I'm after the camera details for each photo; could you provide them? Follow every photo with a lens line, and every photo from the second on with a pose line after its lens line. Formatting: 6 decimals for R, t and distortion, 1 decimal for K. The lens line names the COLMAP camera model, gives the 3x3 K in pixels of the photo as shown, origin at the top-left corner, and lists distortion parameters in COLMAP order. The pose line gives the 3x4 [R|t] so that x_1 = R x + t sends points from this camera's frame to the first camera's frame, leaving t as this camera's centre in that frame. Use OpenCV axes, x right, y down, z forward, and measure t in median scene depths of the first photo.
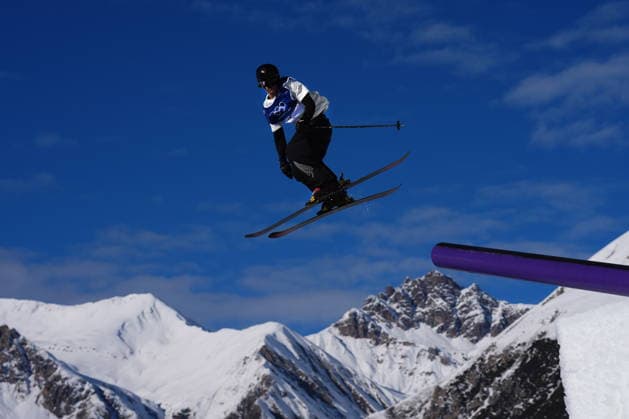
lens RADIAL K [[4230.3, 0, 316.5], [0, 4230.3, 169.3], [0, 0, 1]] dist [1.255283, 0.000000]
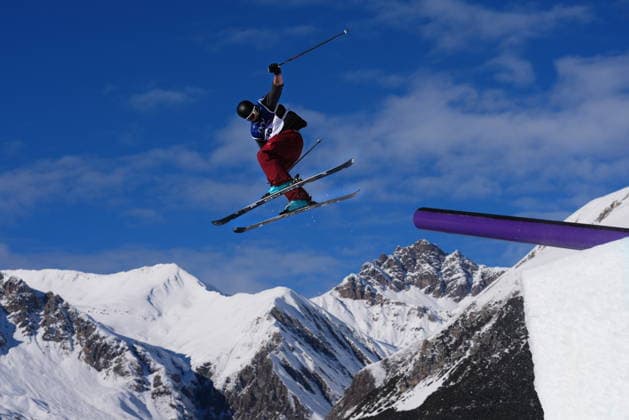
lens RADIAL K [[4230.3, 0, 303.2], [0, 4230.3, 282.9], [0, 0, 1]] dist [1.255283, 0.000000]
pose [[0.999882, -0.014938, -0.003535, -0.000401], [0.015052, 0.999287, 0.034614, -0.004565], [0.003015, -0.034663, 0.999395, -0.145307]]
